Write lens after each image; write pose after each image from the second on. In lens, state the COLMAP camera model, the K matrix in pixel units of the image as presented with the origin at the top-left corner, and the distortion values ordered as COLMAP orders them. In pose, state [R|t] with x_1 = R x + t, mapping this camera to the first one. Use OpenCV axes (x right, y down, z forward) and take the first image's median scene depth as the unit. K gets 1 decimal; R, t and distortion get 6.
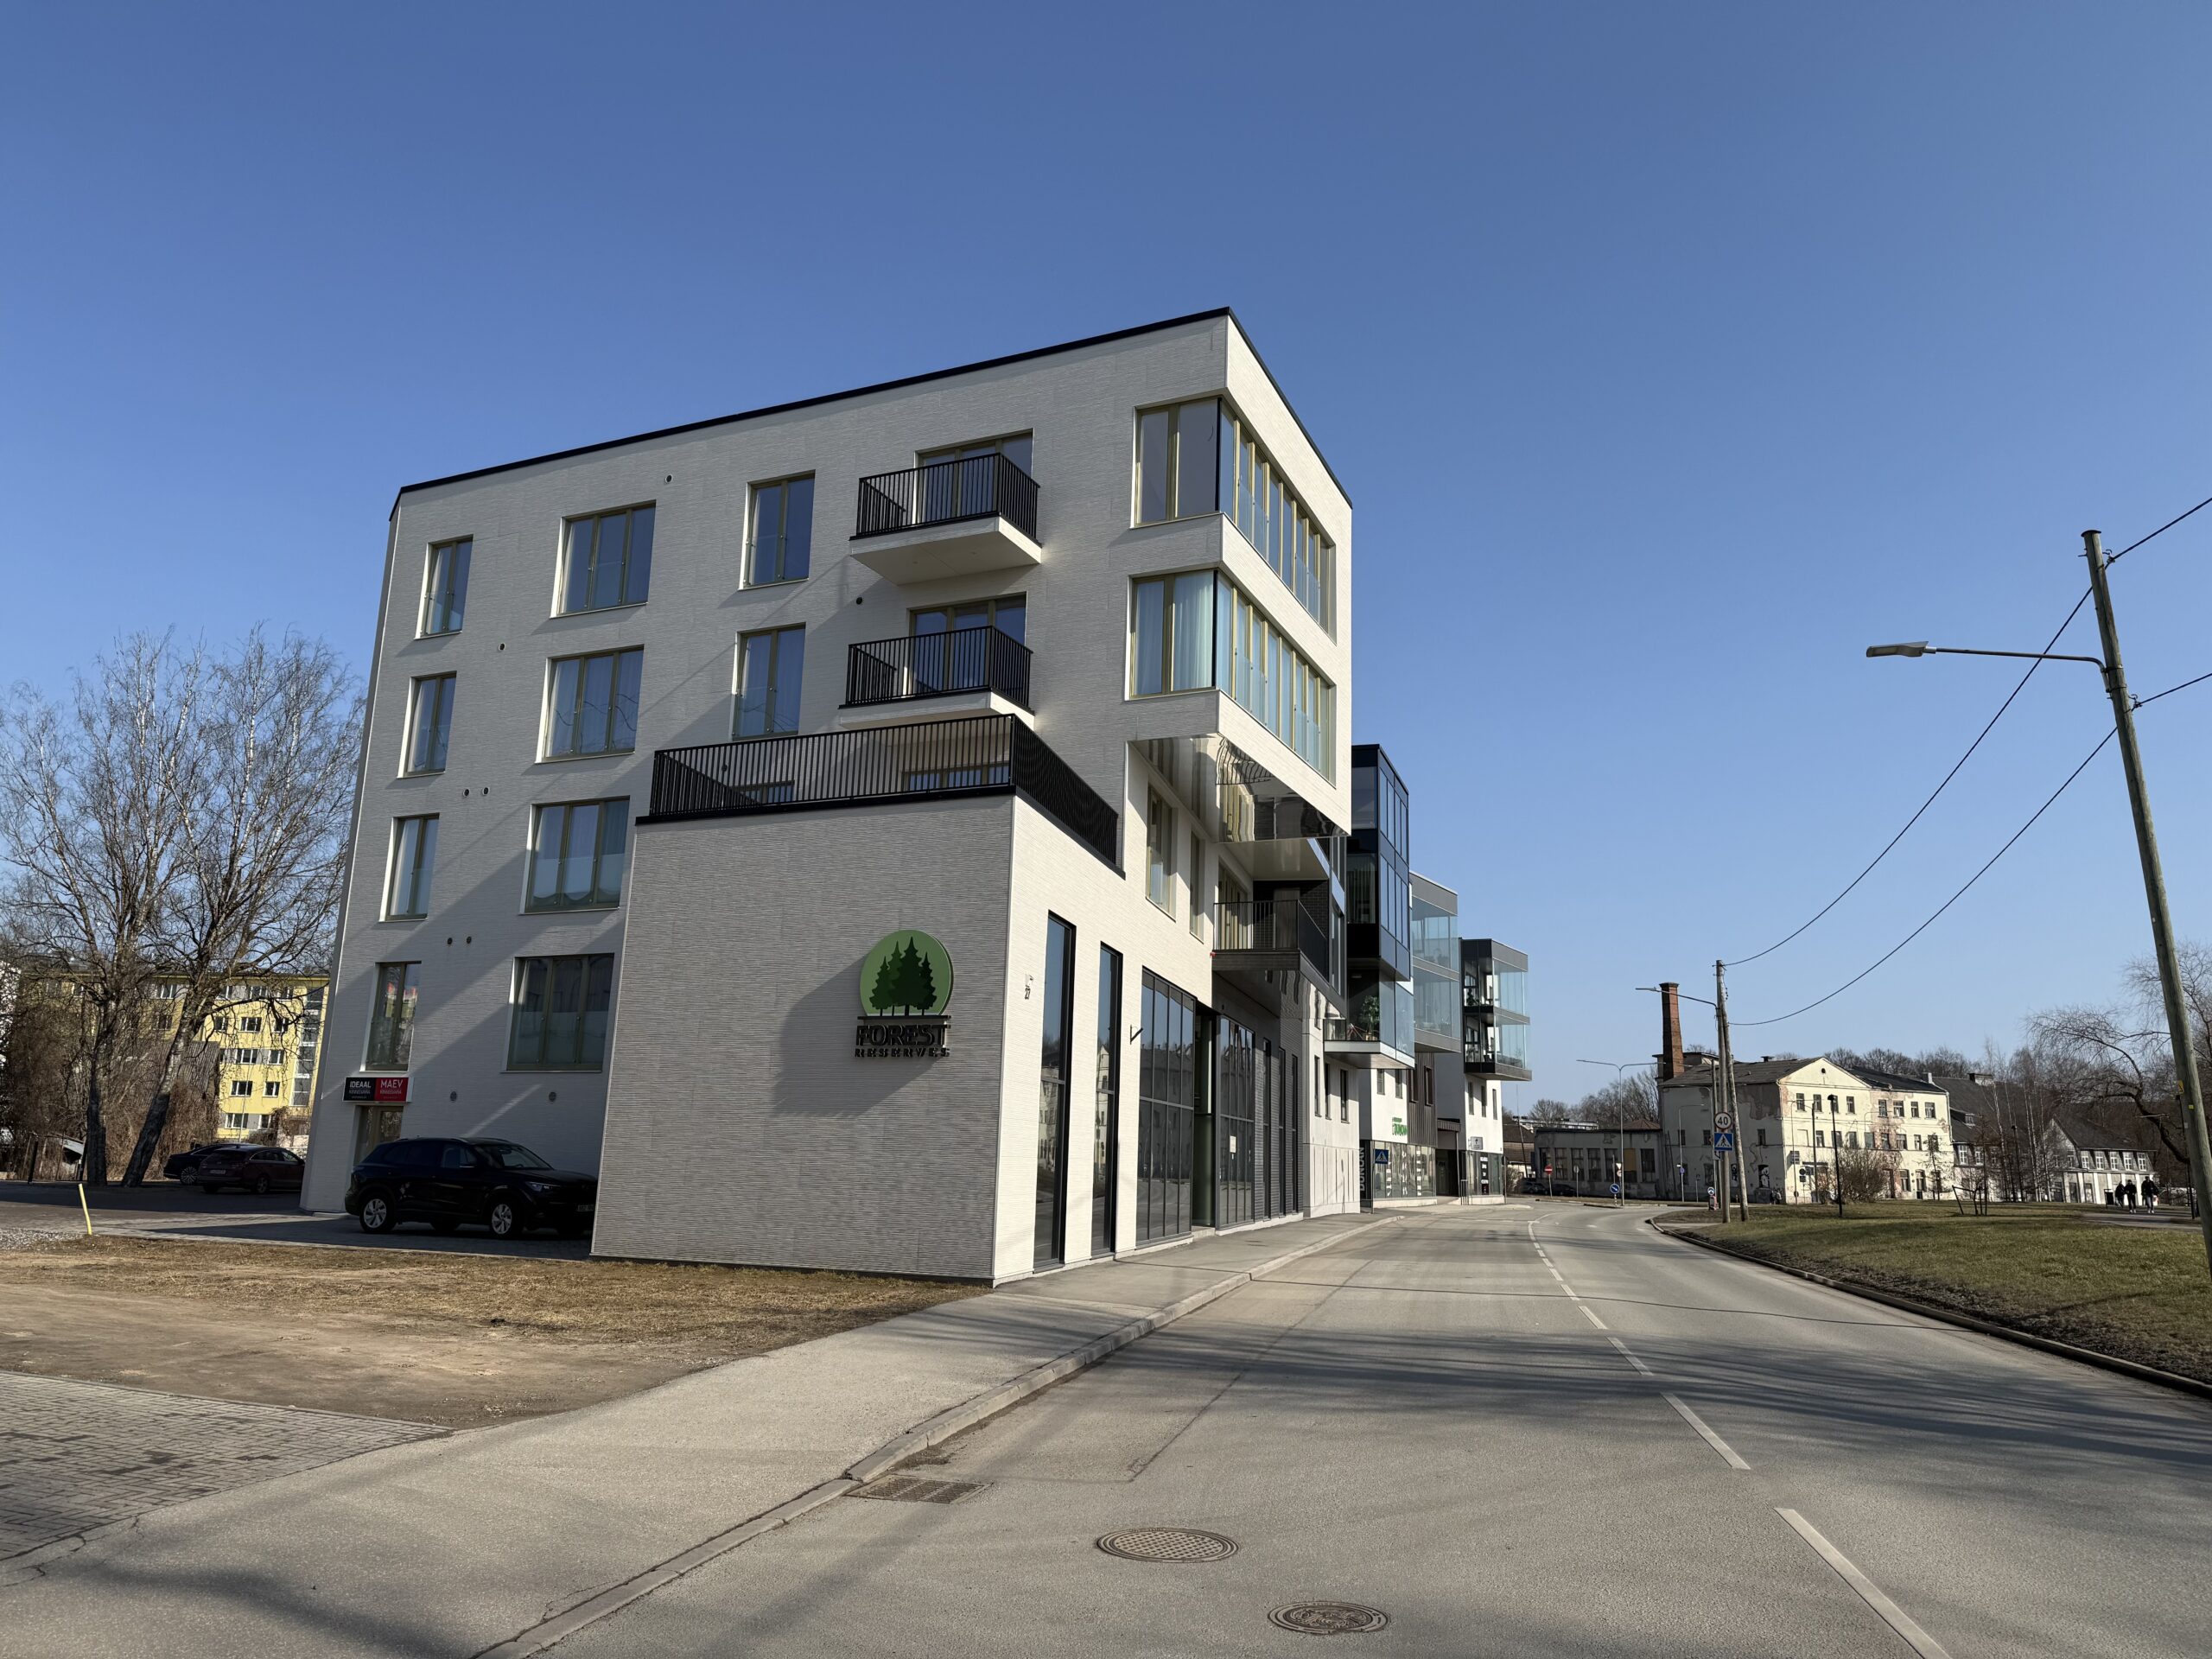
lens RADIAL K [[1514.4, 0, 1106.0], [0, 1514.4, 829.5], [0, 0, 1]] dist [0.132891, -0.215592]
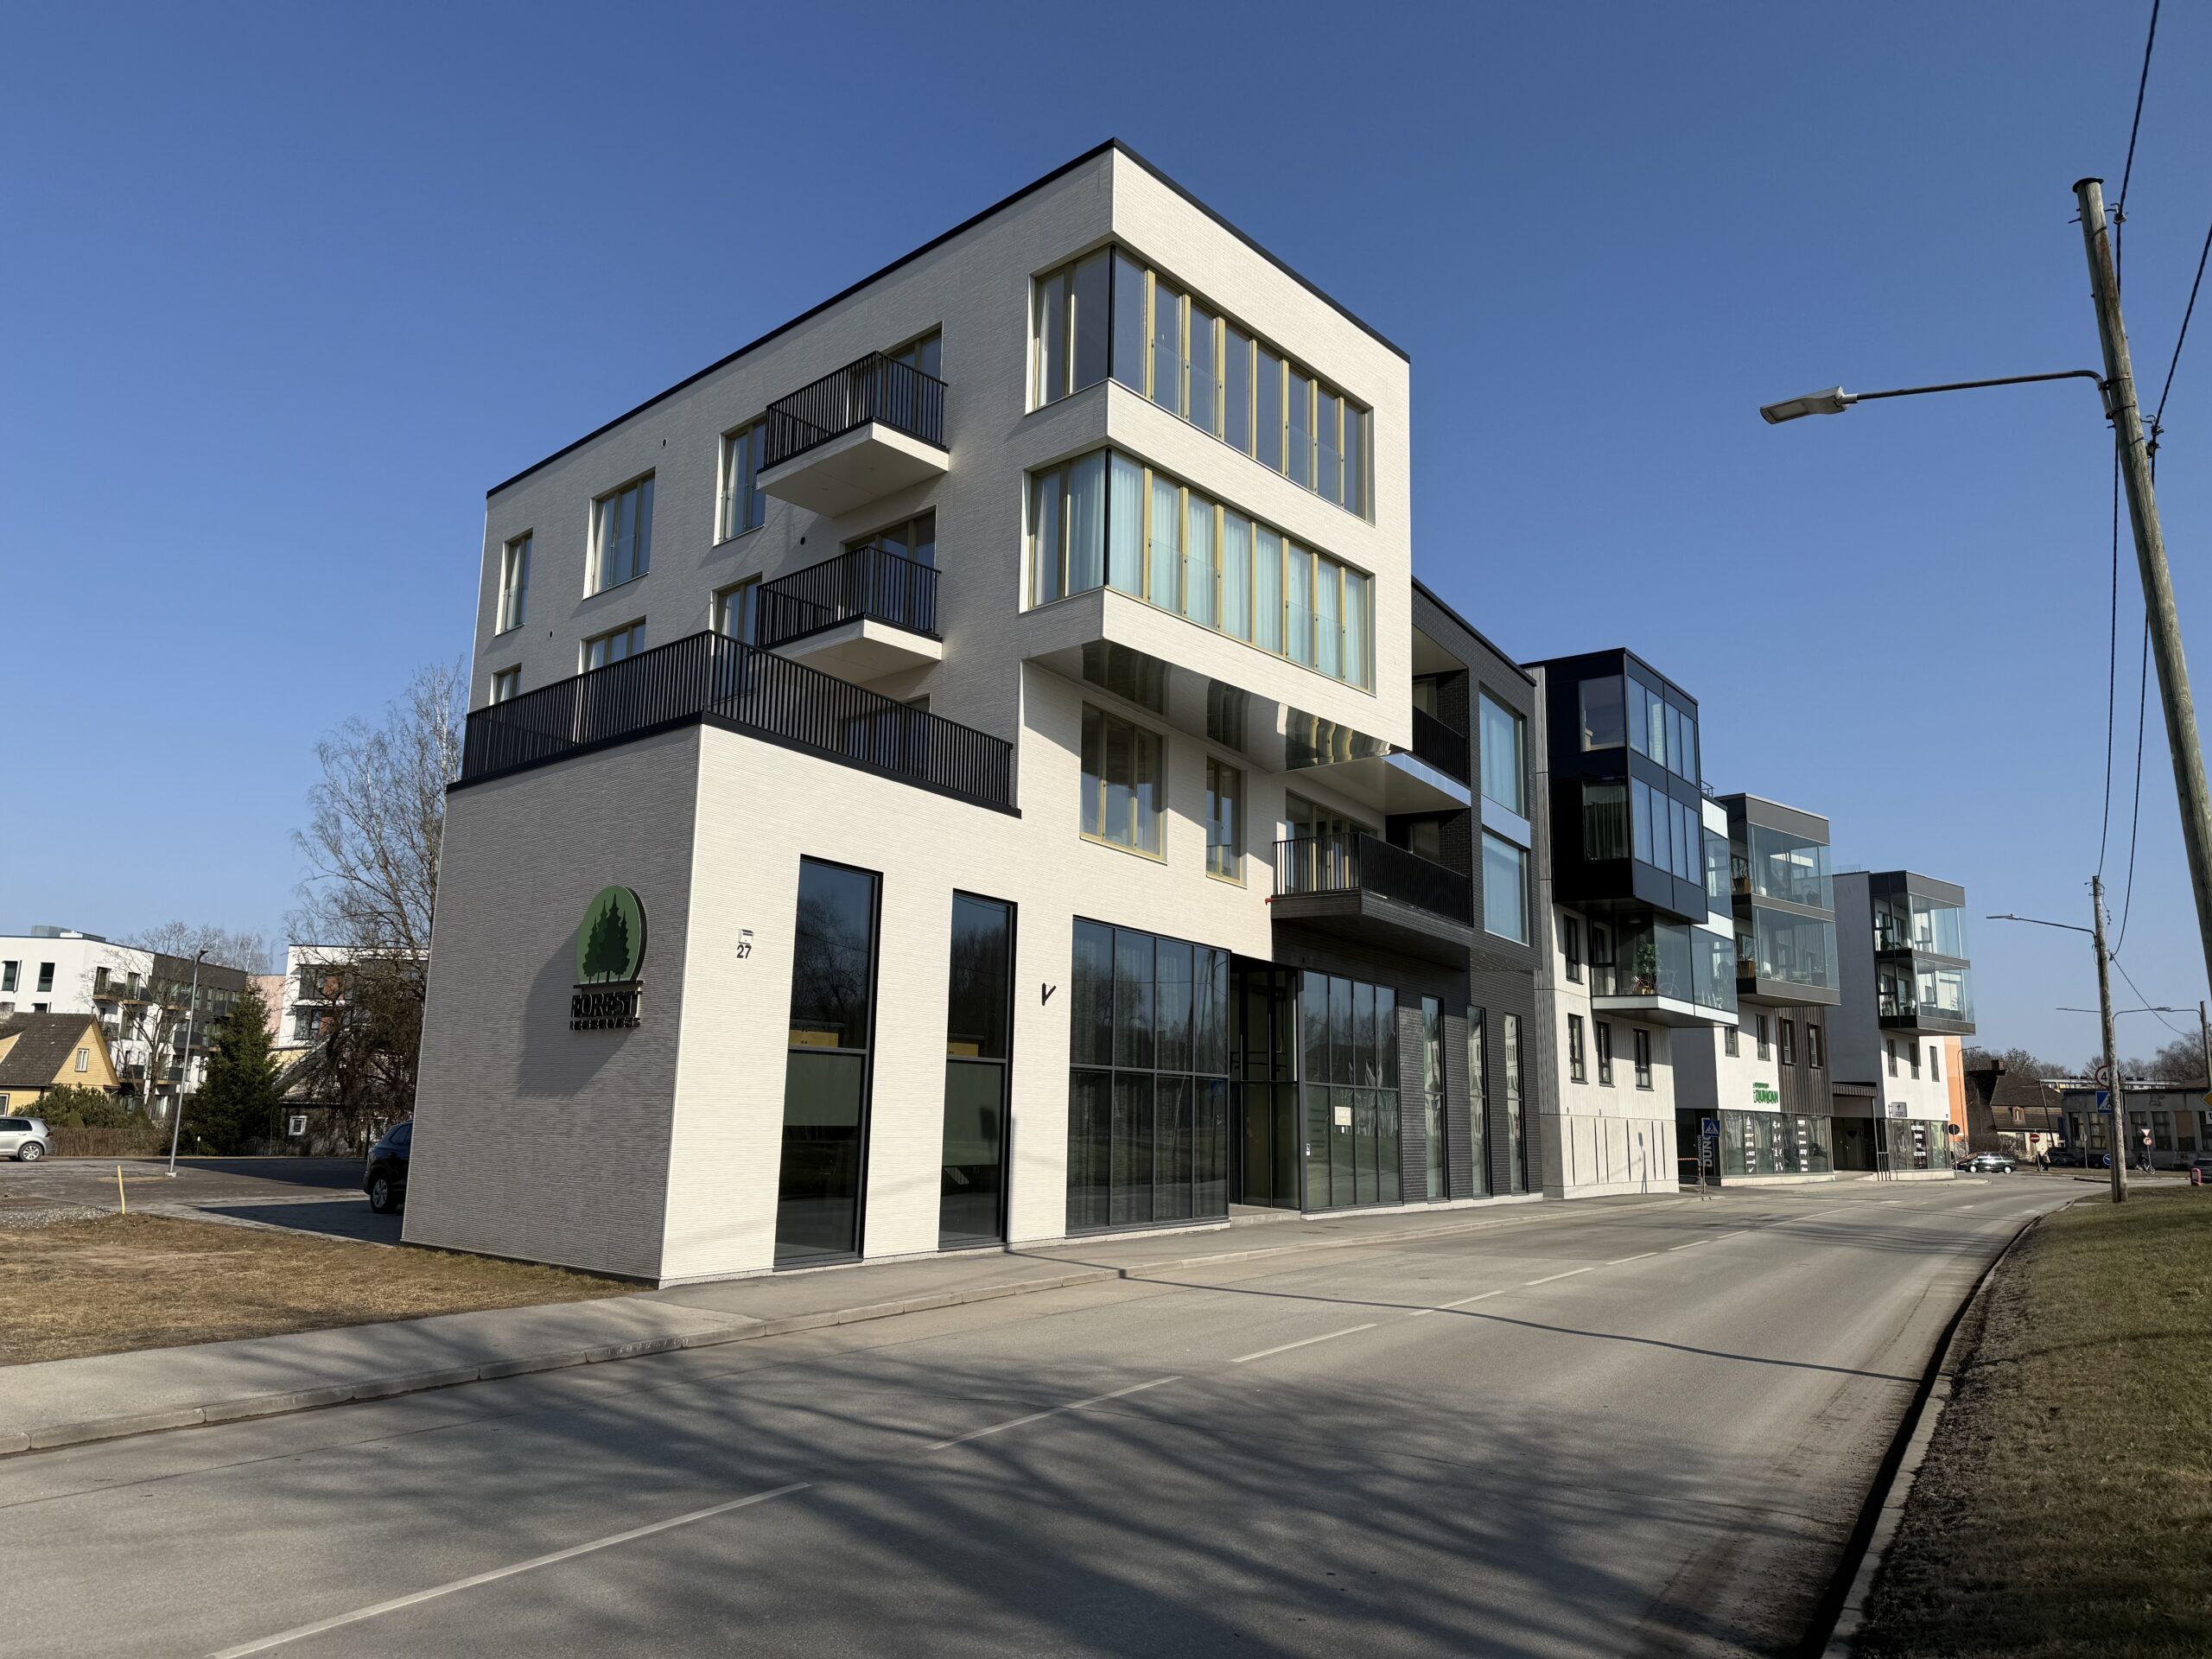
lens RADIAL K [[1514.4, 0, 1106.0], [0, 1514.4, 829.5], [0, 0, 1]] dist [0.132891, -0.215592]
pose [[0.950518, -0.067594, -0.303228, 0.270108], [0.073193, 0.997292, 0.007125, 0.030938], [0.301925, -0.028967, 0.952891, 0.151643]]
